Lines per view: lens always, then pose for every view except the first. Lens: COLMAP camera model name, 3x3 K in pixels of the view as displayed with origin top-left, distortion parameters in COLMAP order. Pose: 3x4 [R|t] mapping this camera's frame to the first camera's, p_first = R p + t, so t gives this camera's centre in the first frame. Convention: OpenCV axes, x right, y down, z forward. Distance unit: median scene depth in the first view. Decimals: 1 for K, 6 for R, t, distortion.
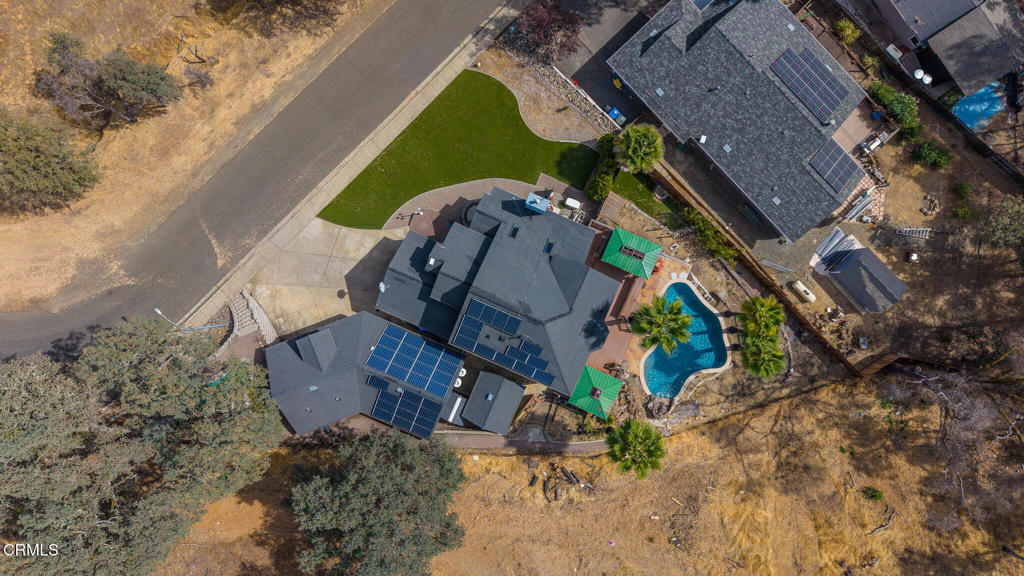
lens RADIAL K [[690.0, 0, 512.7], [0, 690.0, 285.9], [0, 0, 1]] dist [0.014779, -0.022129]
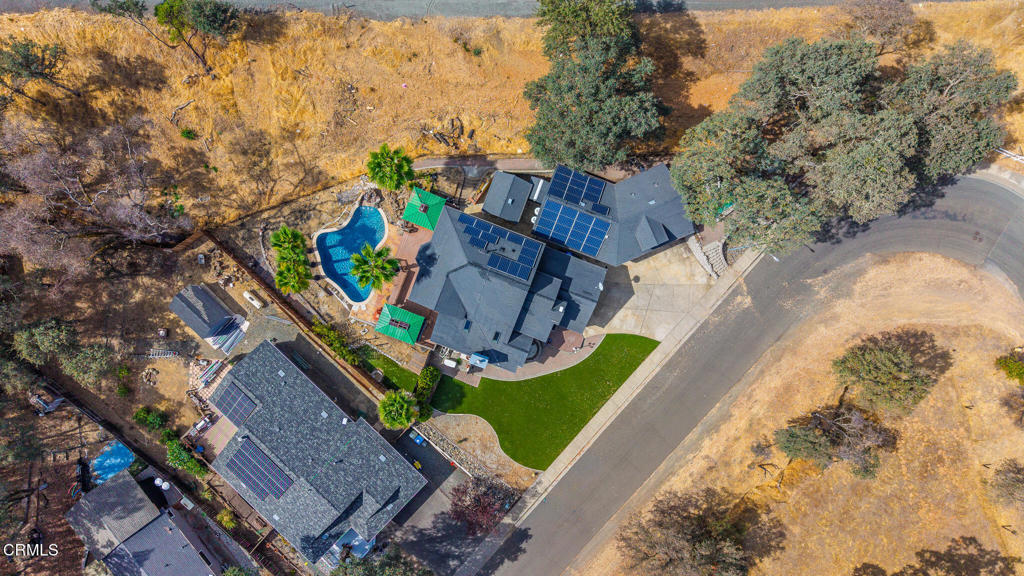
lens RADIAL K [[690.0, 0, 514.4], [0, 690.0, 292.4], [0, 0, 1]] dist [0.014779, -0.022129]
pose [[-0.998821, 0.047409, -0.010465, -0.019158], [-0.047413, -0.998875, 0.000120, -0.001005], [-0.010447, 0.000616, 0.999945, -0.211731]]
